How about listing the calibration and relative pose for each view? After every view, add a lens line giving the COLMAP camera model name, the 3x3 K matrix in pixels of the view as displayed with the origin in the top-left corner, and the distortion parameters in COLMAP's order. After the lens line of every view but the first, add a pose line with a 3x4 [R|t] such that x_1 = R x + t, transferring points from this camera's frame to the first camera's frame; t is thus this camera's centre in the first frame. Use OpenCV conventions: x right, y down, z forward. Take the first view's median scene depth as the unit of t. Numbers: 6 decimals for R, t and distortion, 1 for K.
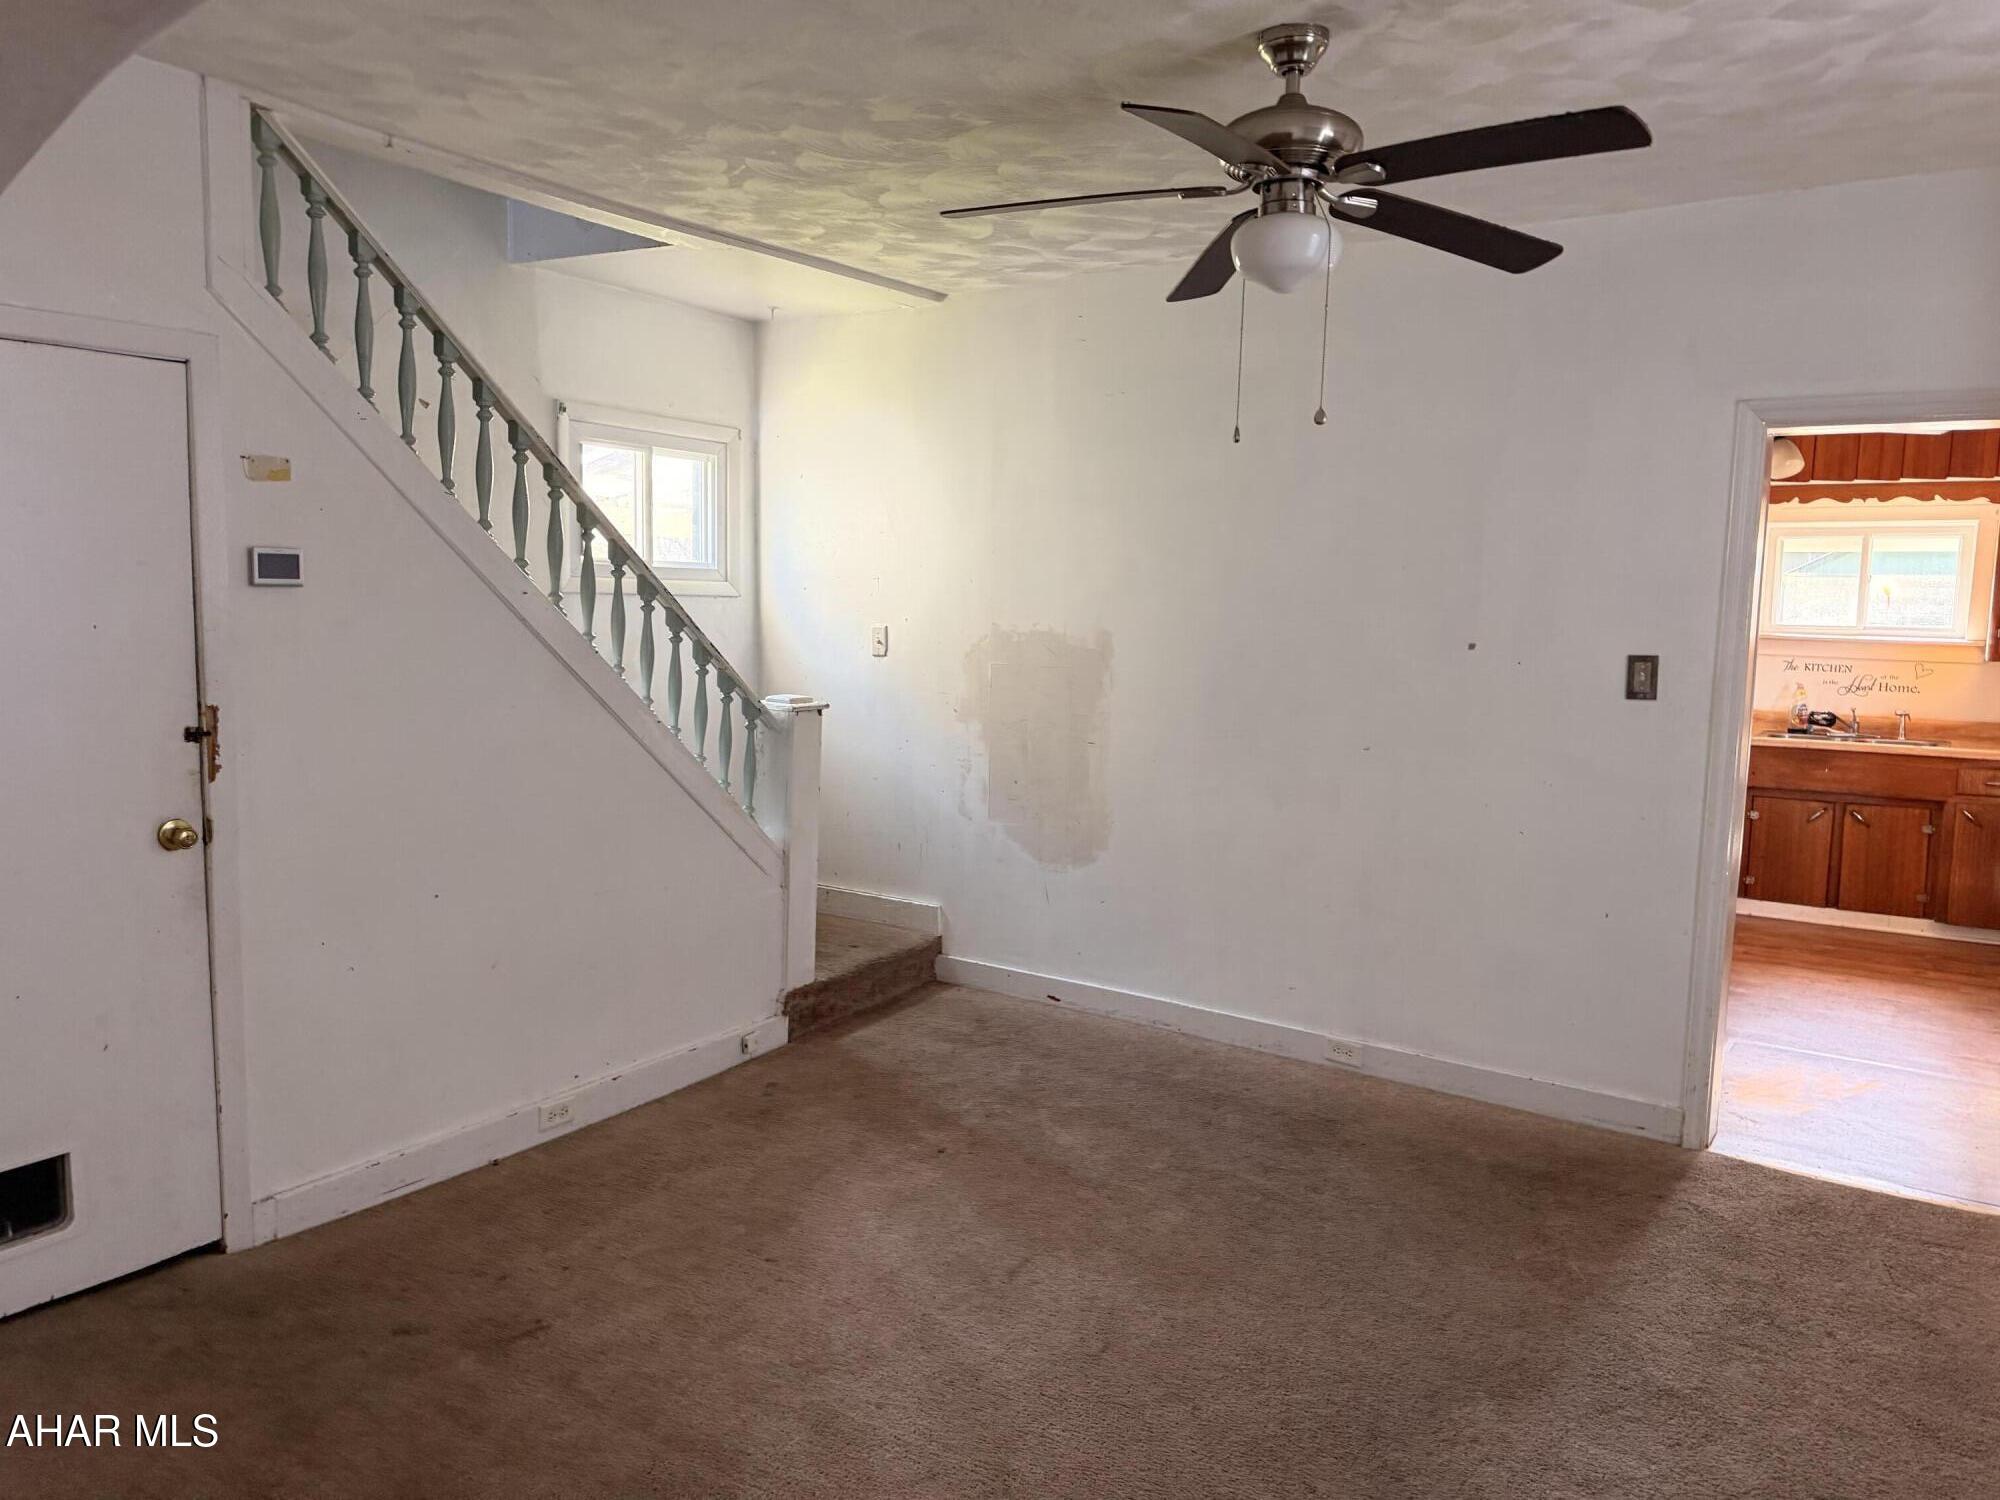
lens RADIAL K [[1425.0, 0, 1007.3], [0, 1425.0, 736.3], [0, 0, 1]] dist [0.054091, -0.038878]
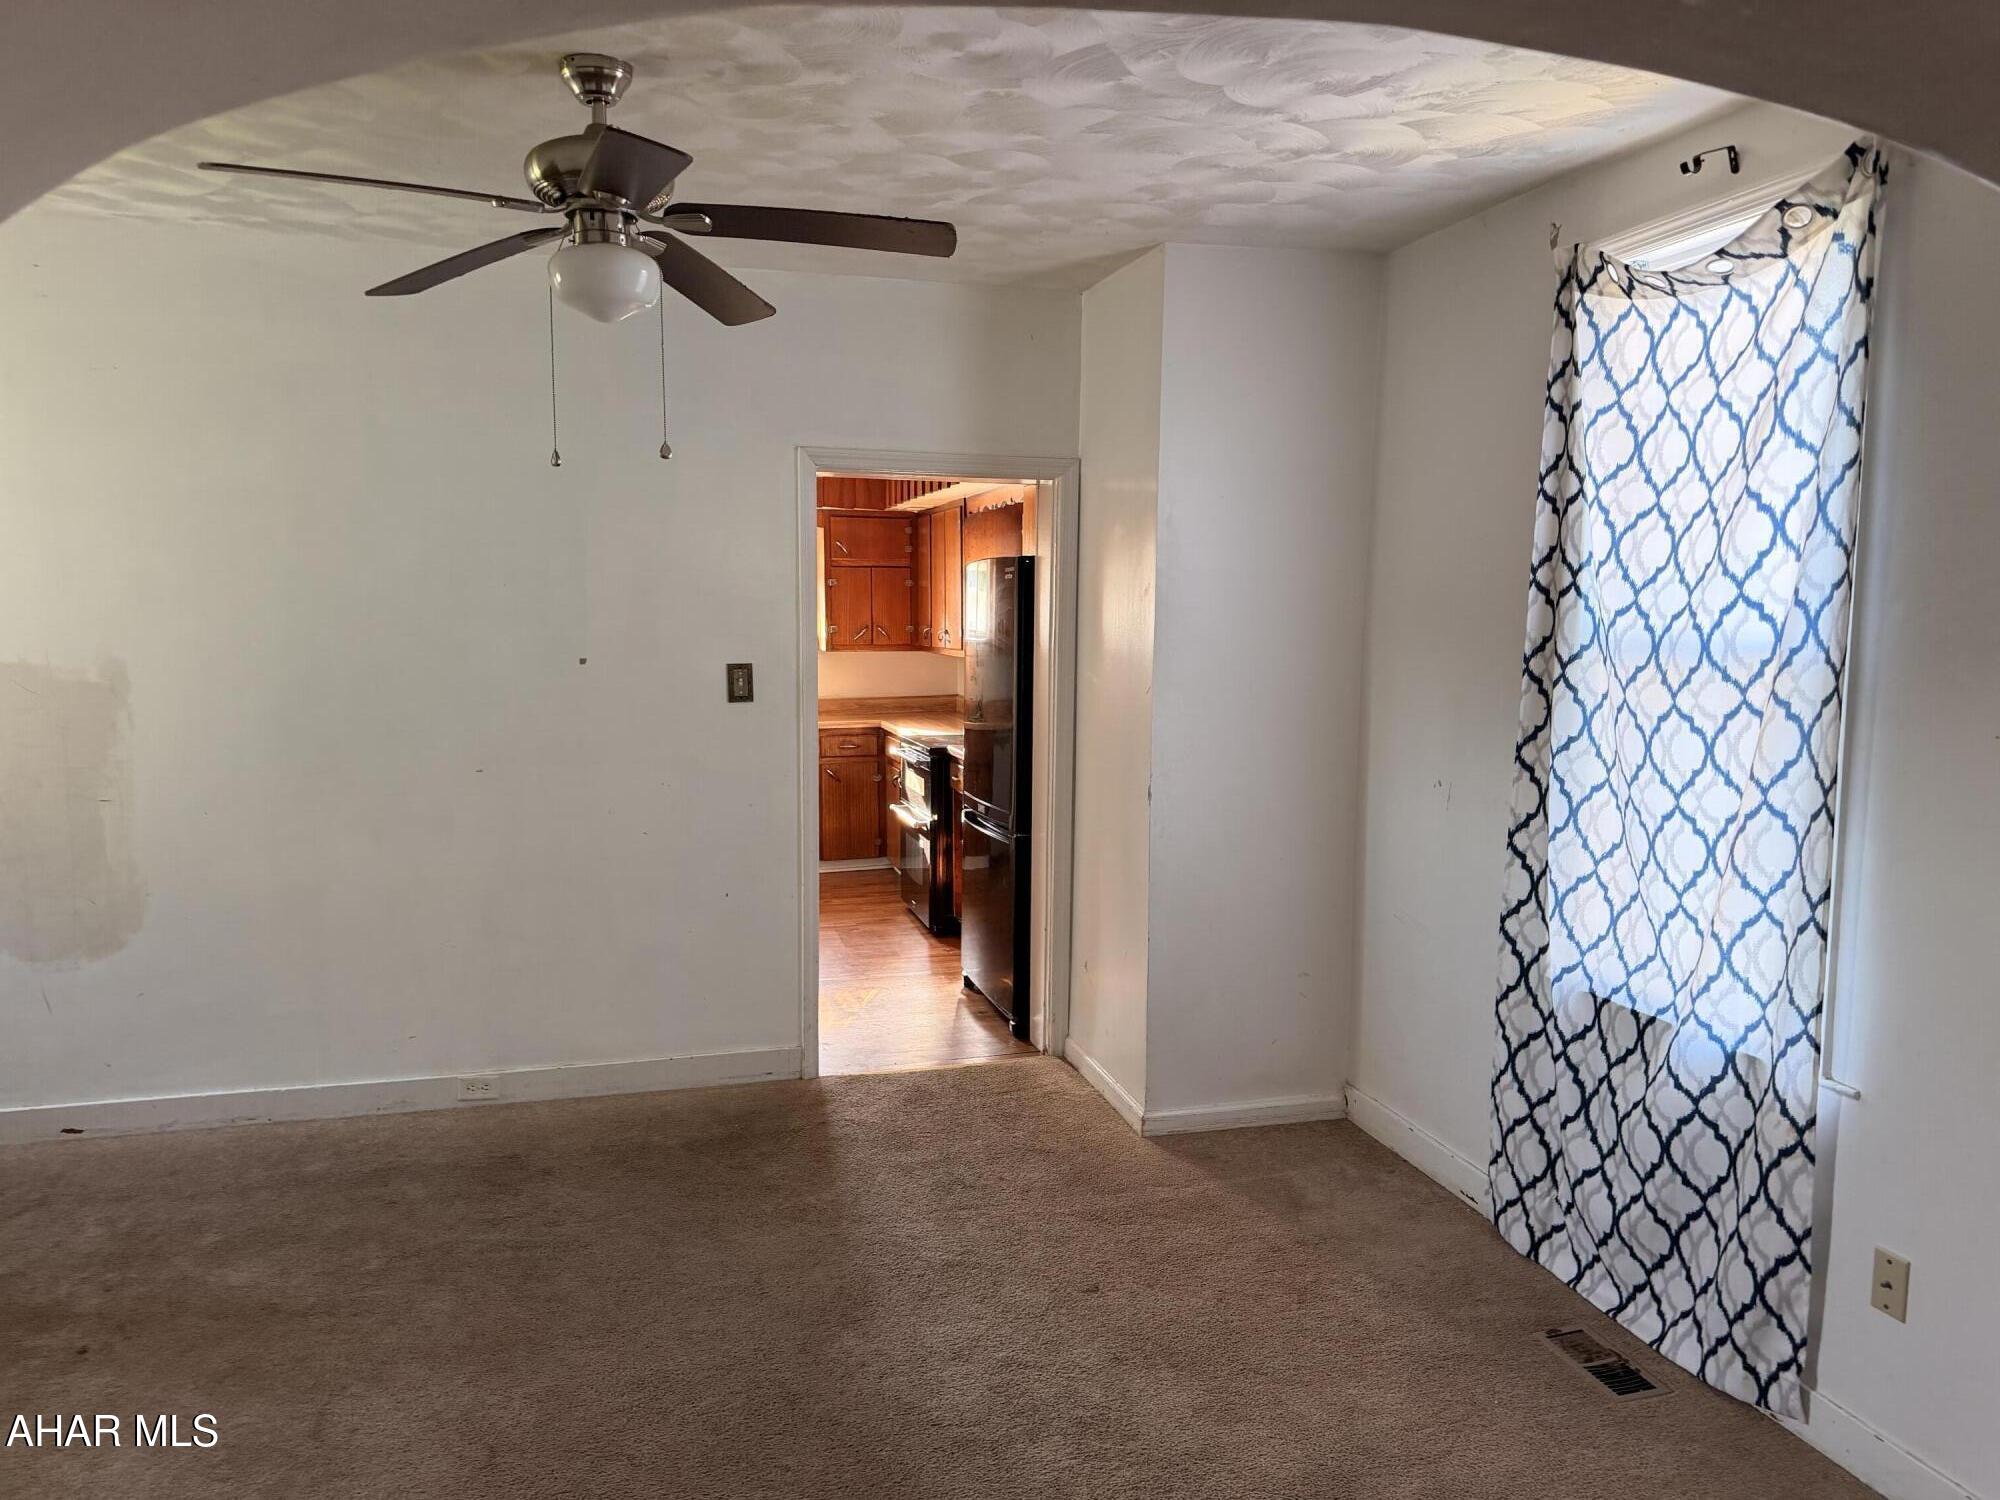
lens RADIAL K [[1425.0, 0, 1011.3], [0, 1425.0, 736.6], [0, 0, 1]] dist [0.054091, -0.038878]
pose [[0.658029, -0.091996, 0.747352, -0.264325], [0.089920, 0.995007, 0.043308, -0.027676], [-0.747604, 0.038704, 0.663016, 0.093857]]
